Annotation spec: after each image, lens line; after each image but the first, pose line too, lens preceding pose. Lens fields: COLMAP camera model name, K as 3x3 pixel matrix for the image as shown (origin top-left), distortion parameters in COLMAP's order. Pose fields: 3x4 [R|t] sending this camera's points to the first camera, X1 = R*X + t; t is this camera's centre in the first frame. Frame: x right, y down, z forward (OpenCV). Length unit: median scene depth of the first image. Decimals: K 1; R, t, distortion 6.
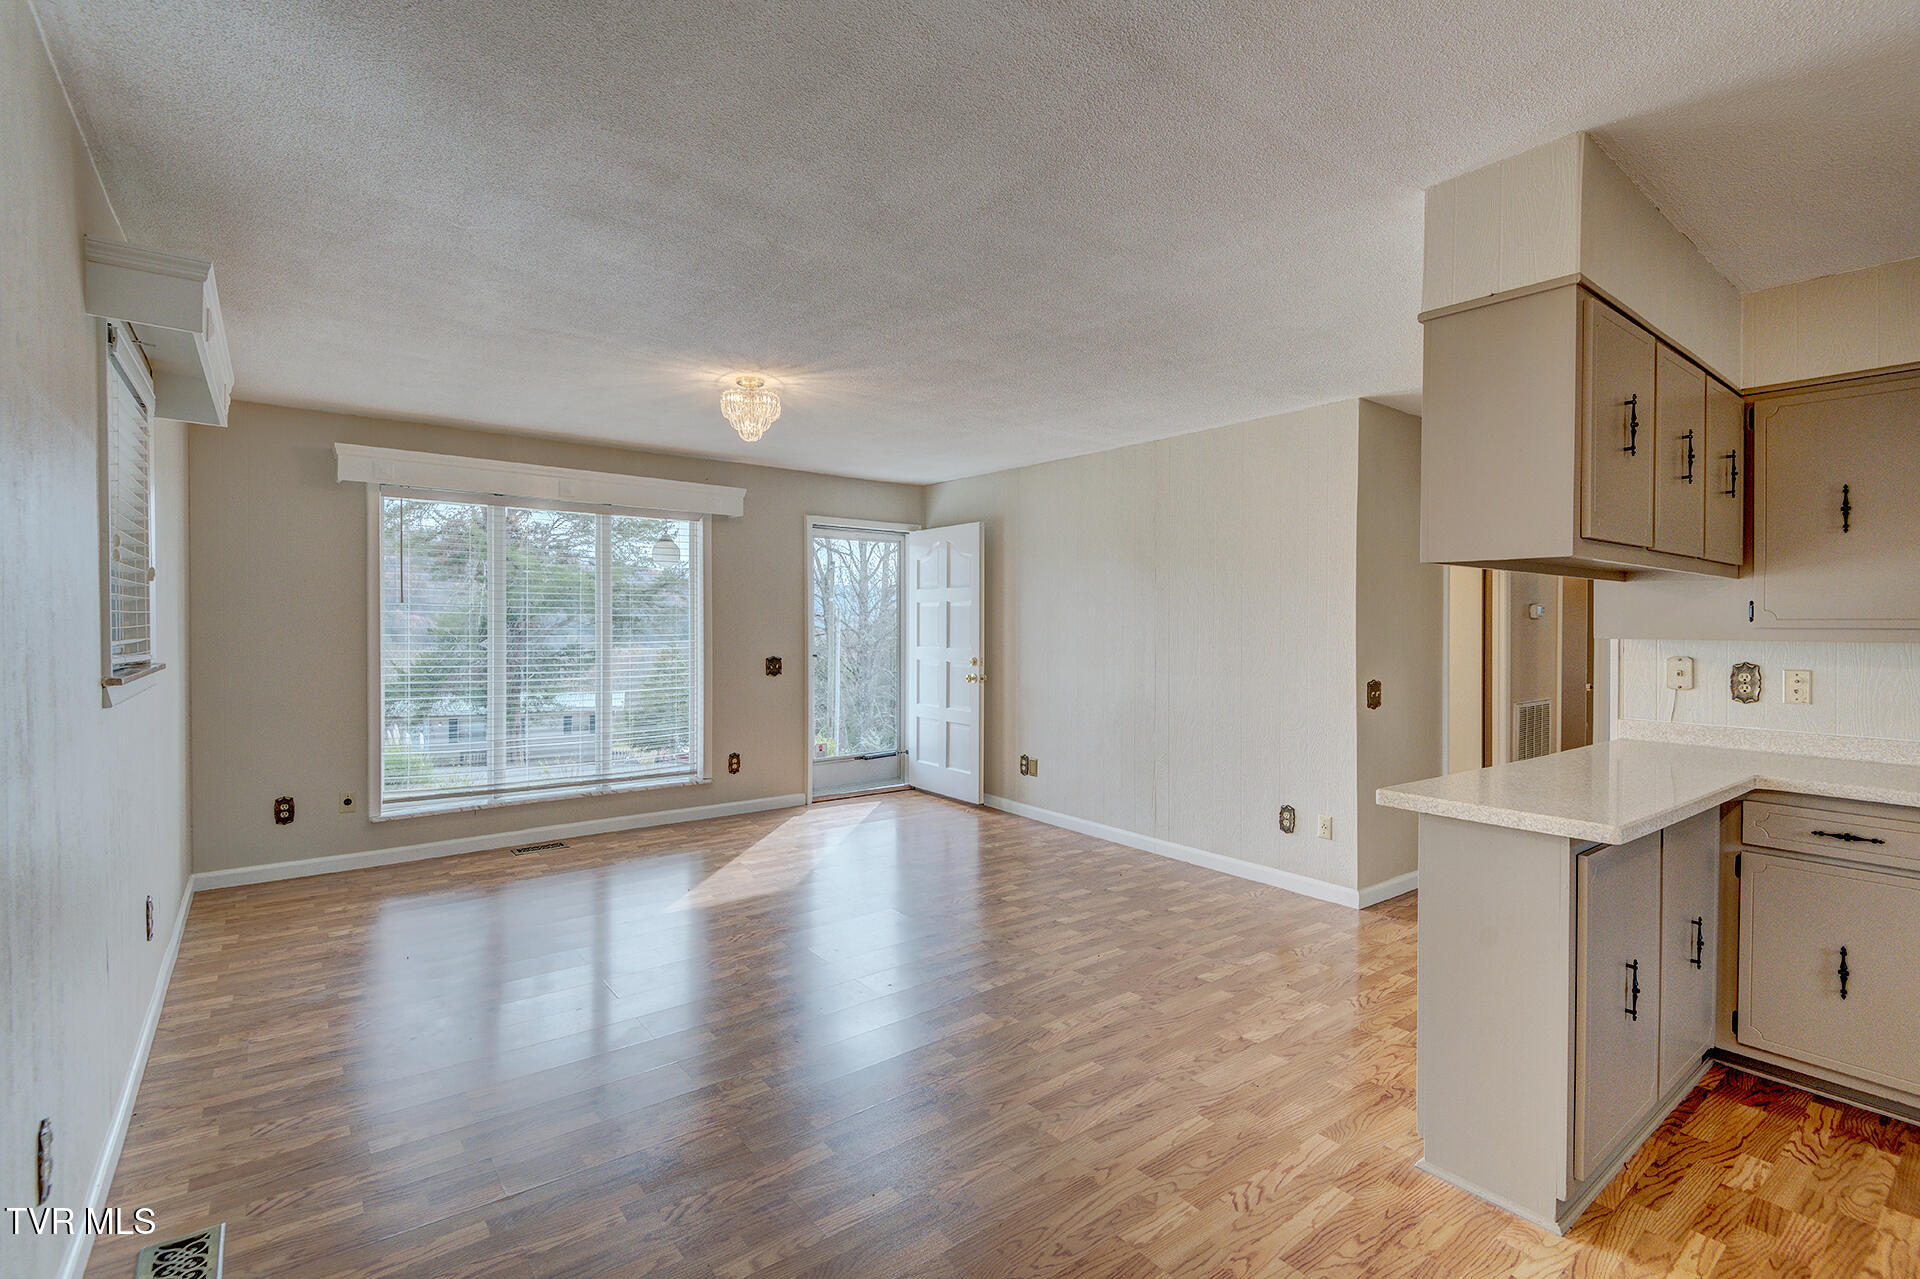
lens RADIAL K [[881.4, 0, 963.6], [0, 881.4, 624.2], [0, 0, 1]] dist [0.027376, -0.013537]
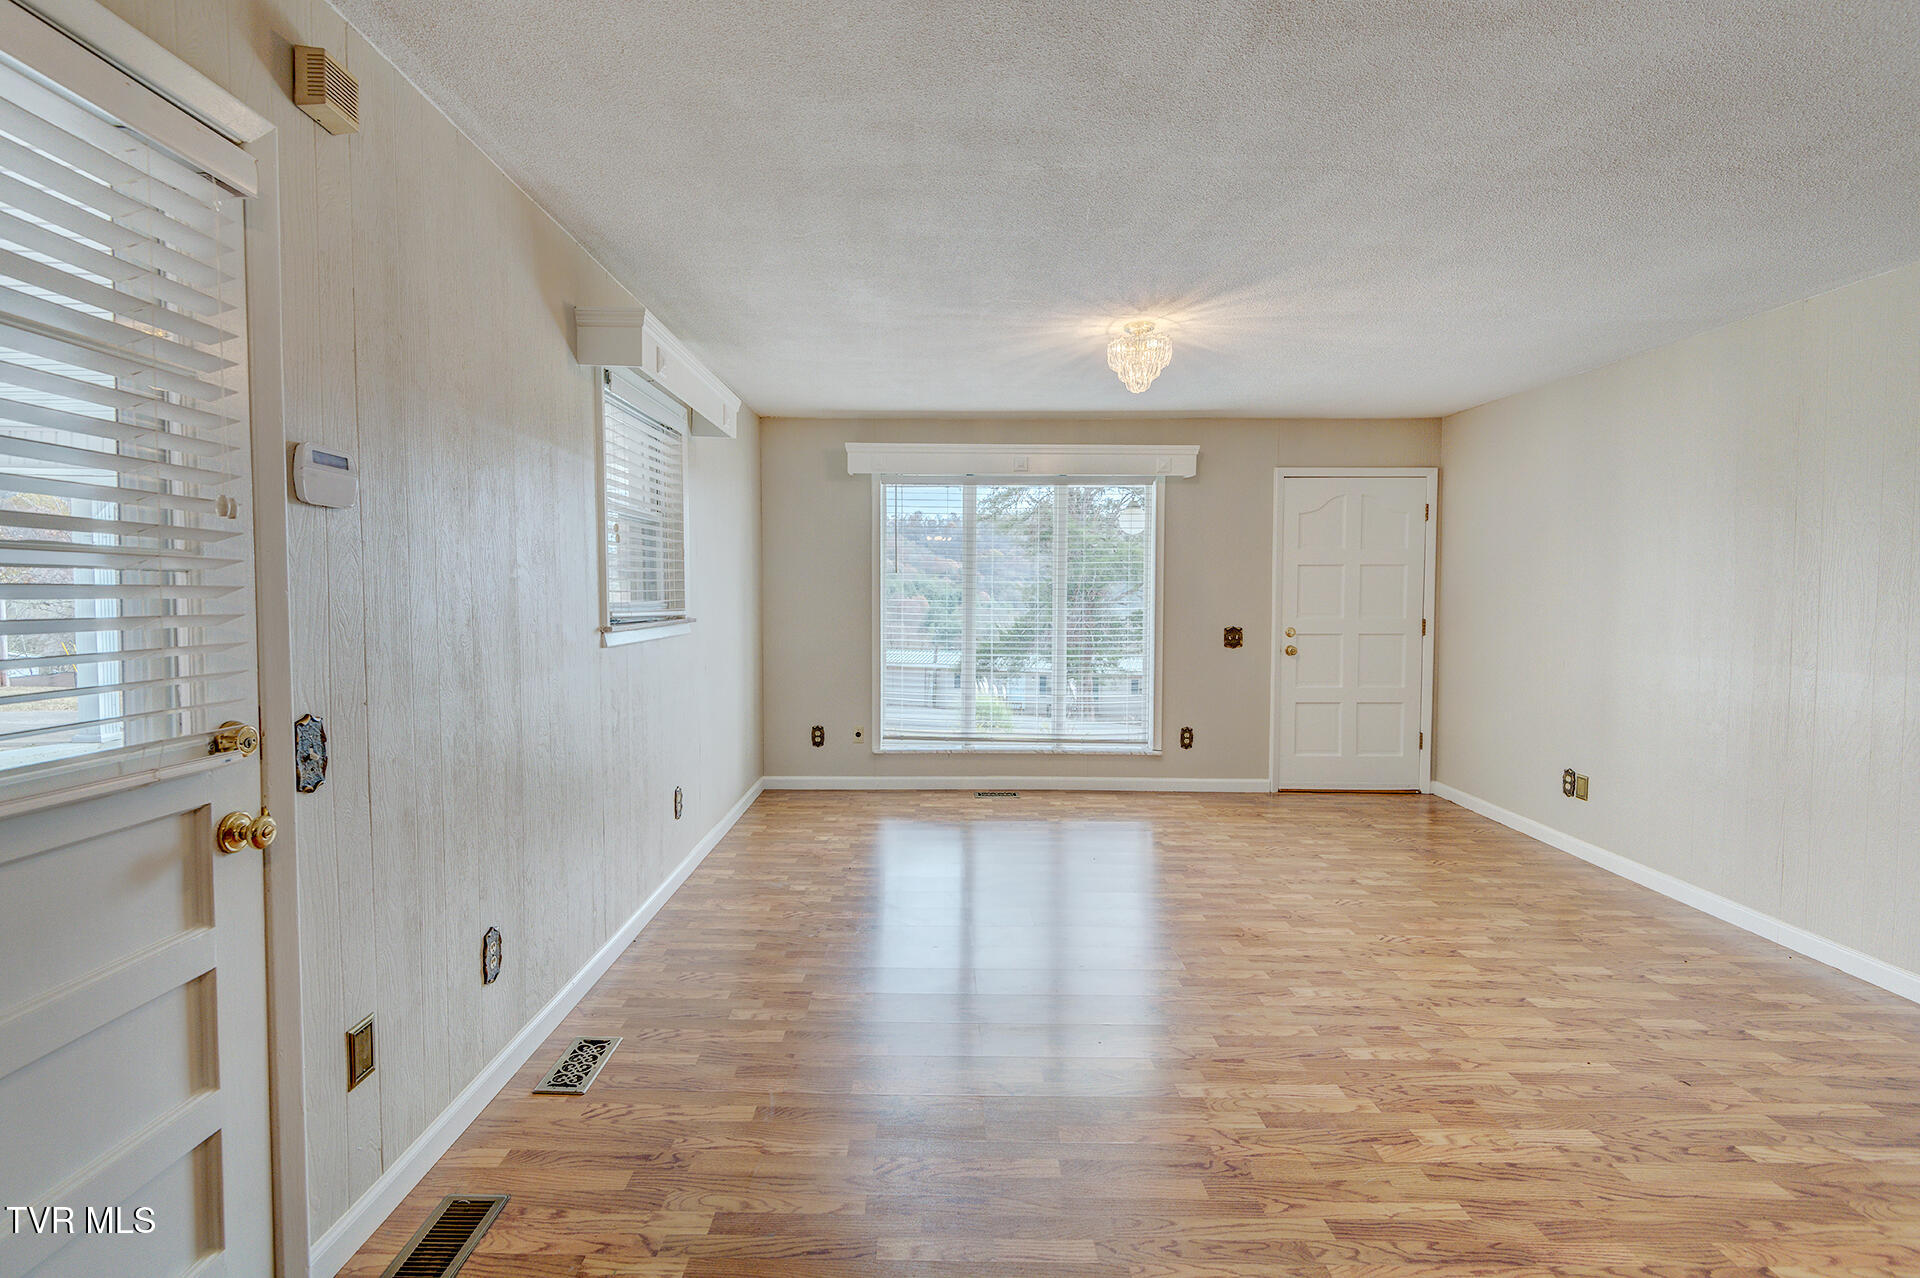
lens RADIAL K [[881.4, 0, 933.5], [0, 881.4, 628.7], [0, 0, 1]] dist [0.027376, -0.013537]
pose [[0.785249, 0.028336, -0.618532, 0.194608], [-0.003586, 0.999144, 0.041220, 0.002665], [0.619170, -0.030150, 0.784678, 0.151456]]
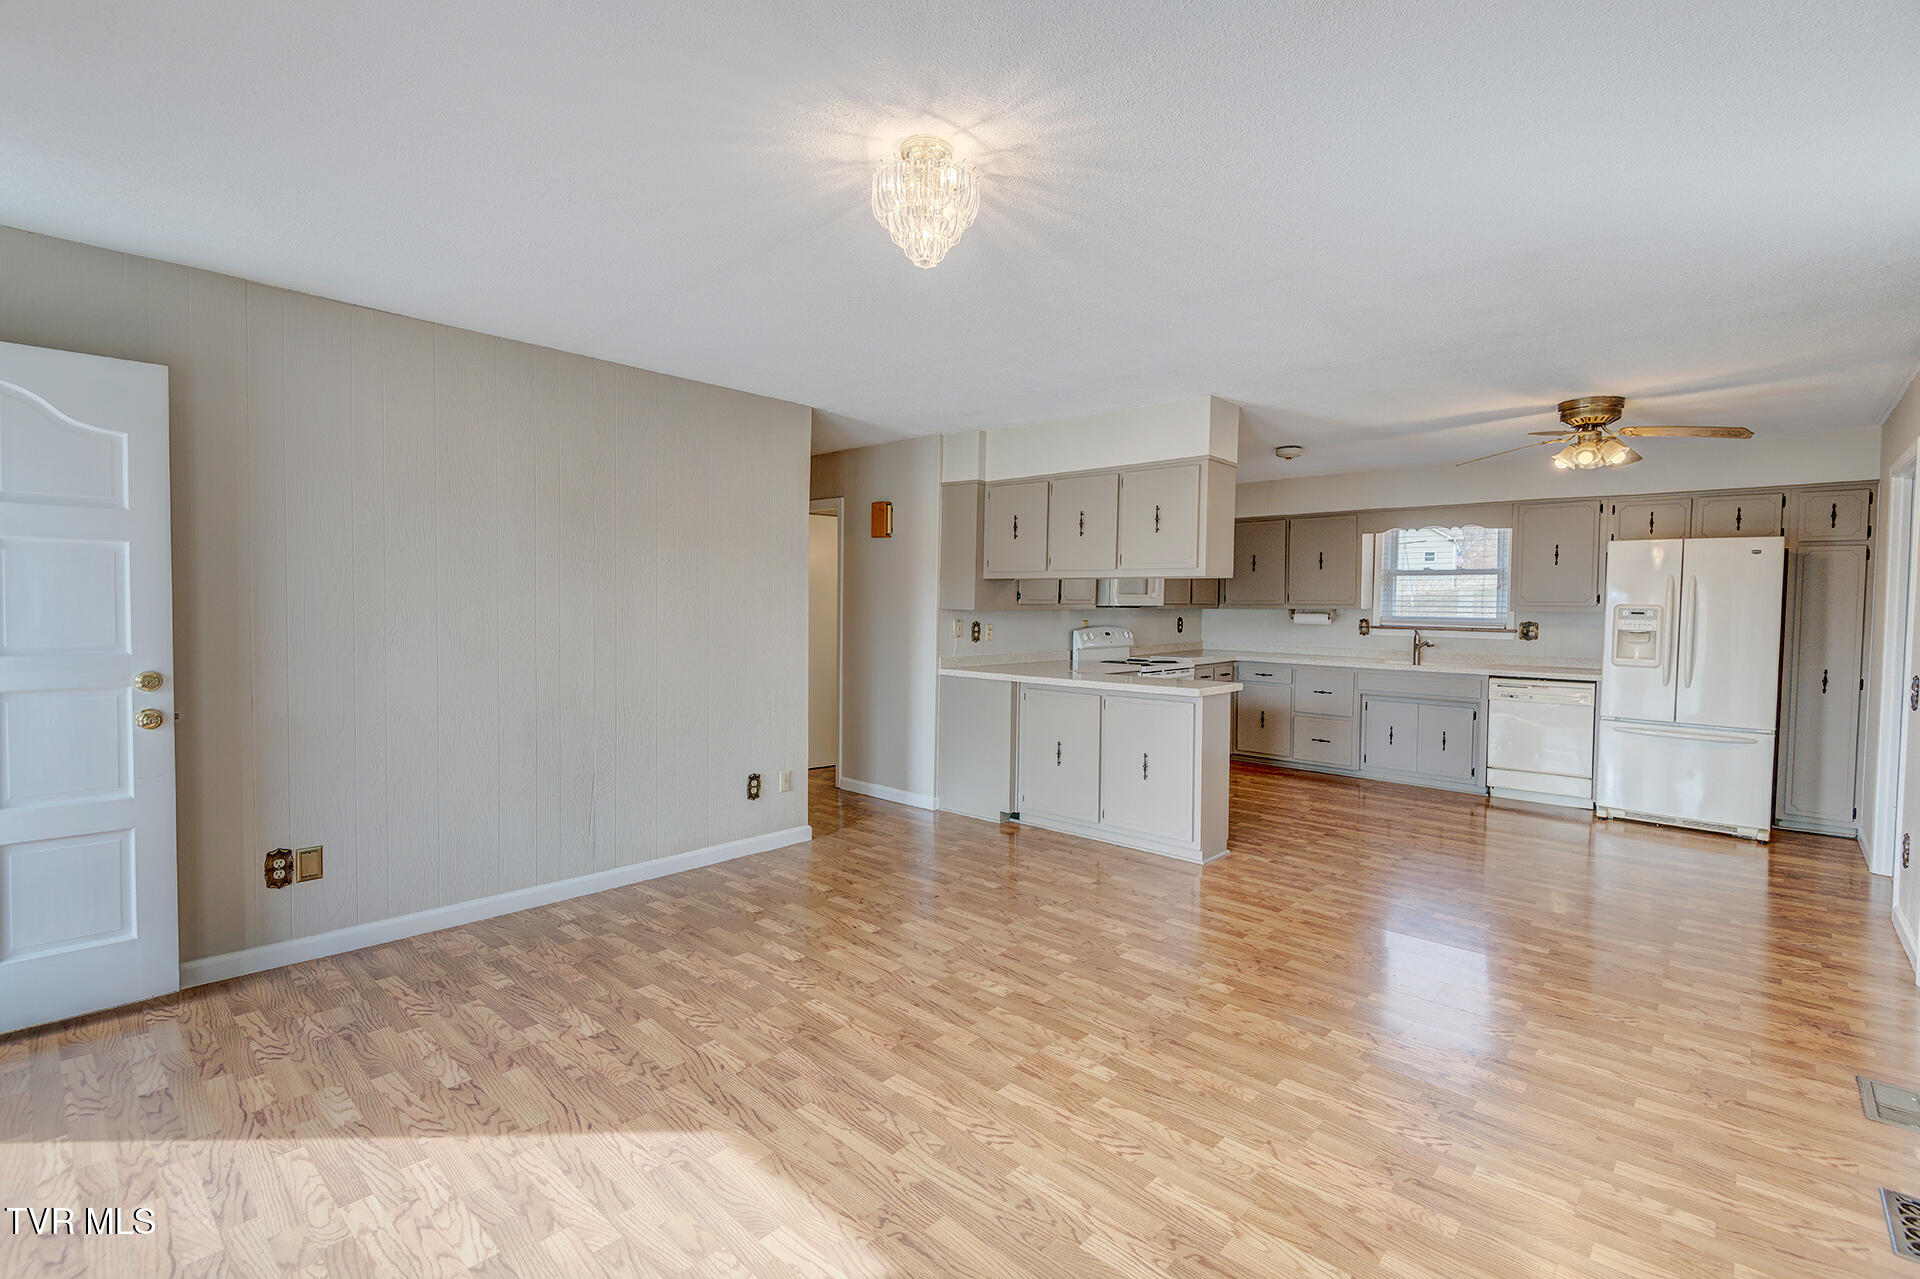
lens RADIAL K [[853.2, 0, 965.8], [0, 853.2, 649.5], [0, 0, 1]] dist [0.009431, -0.004534]
pose [[-0.160290, -0.063274, 0.985040, -0.871348], [-0.010162, 0.997996, 0.062452, -0.009786], [-0.987018, 0.000000, -0.160611, 1.212518]]
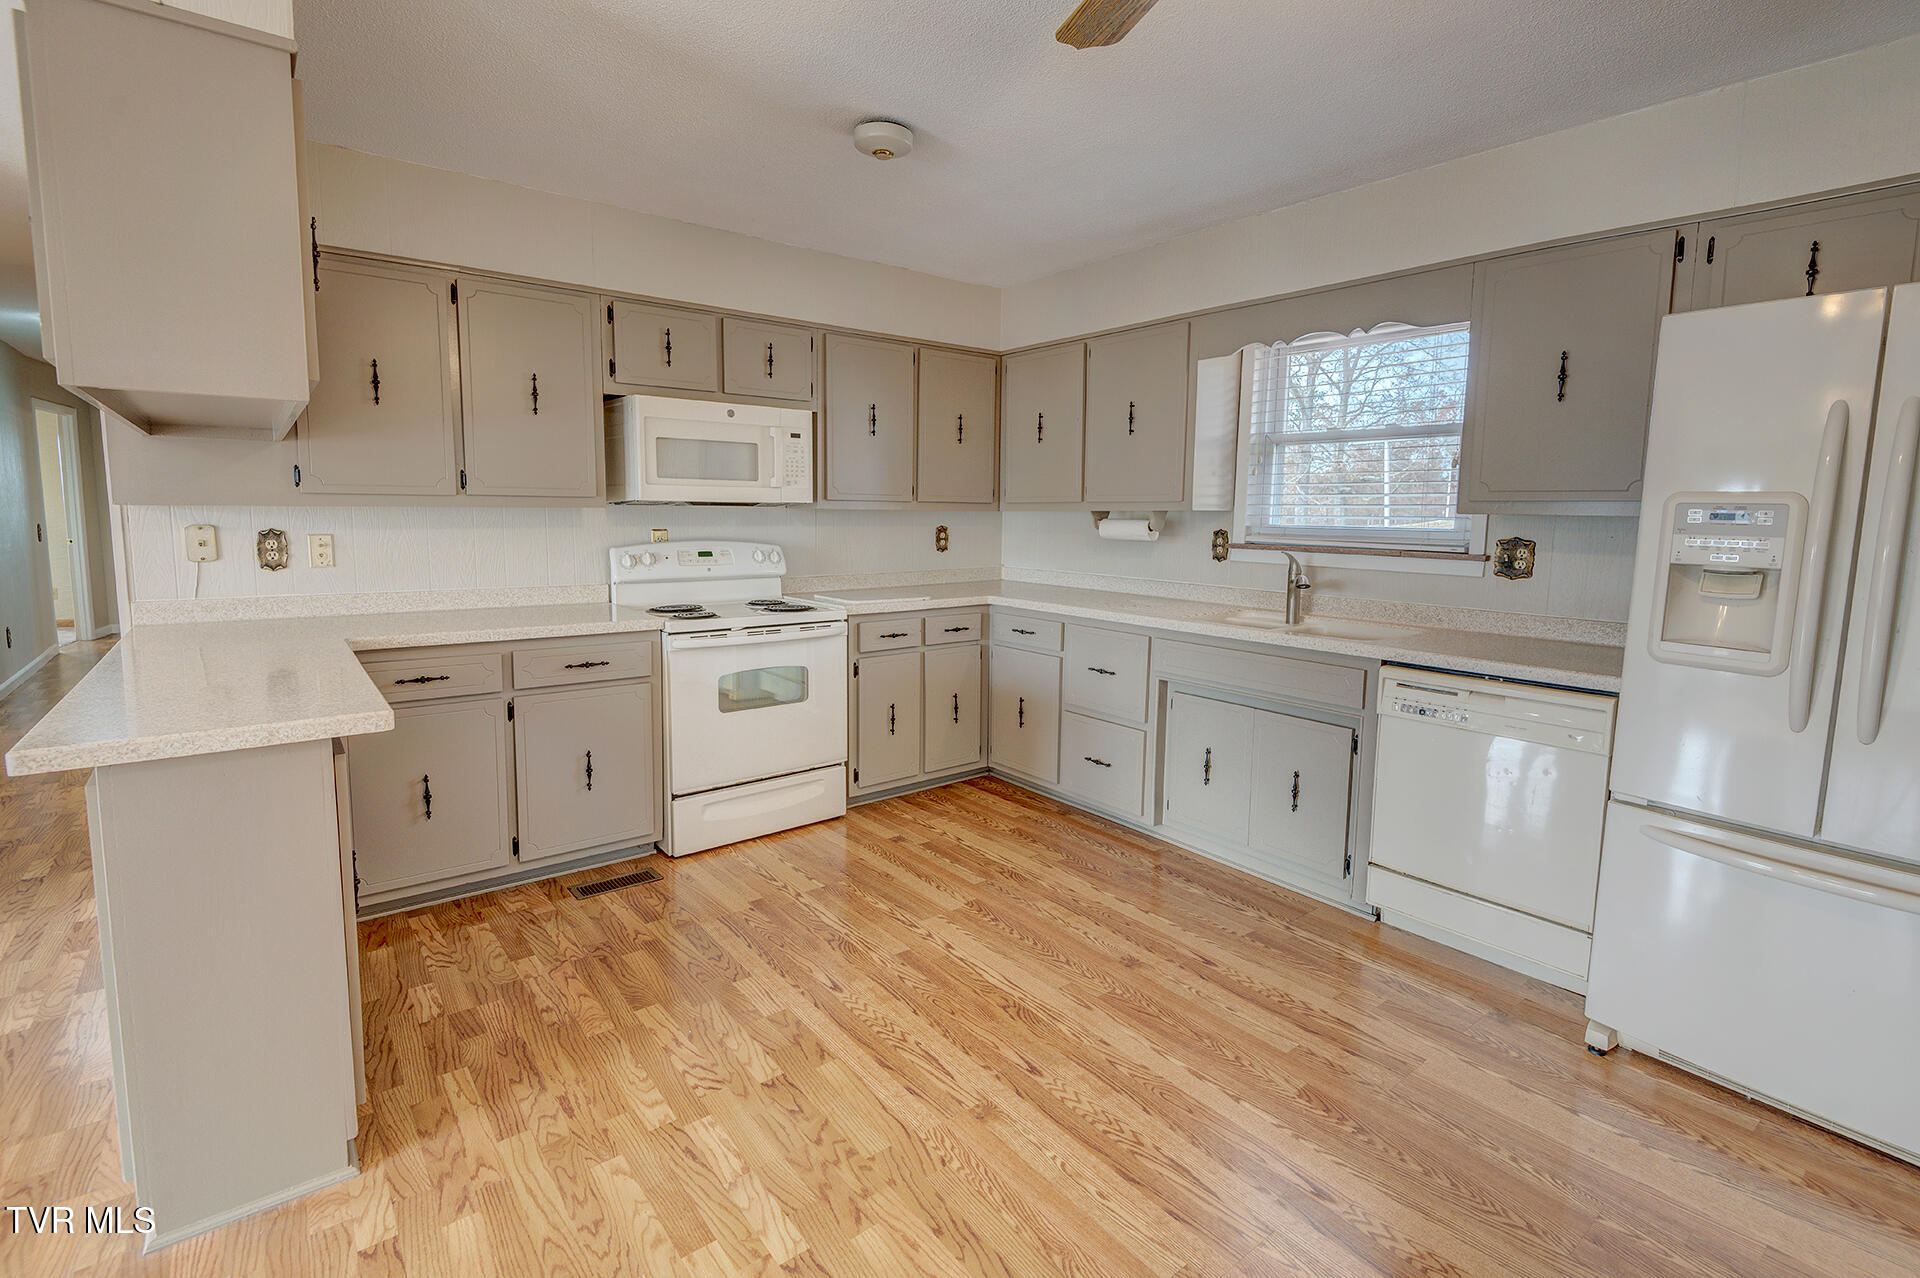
lens RADIAL K [[881.4, 0, 969.7], [0, 881.4, 603.2], [0, 0, 1]] dist [0.027376, -0.013537]
pose [[0.000169, -0.113879, 0.993495, -0.086853], [-0.010533, 0.993439, 0.113874, 0.004542], [-0.999945, -0.010483, -0.001032, 0.222533]]
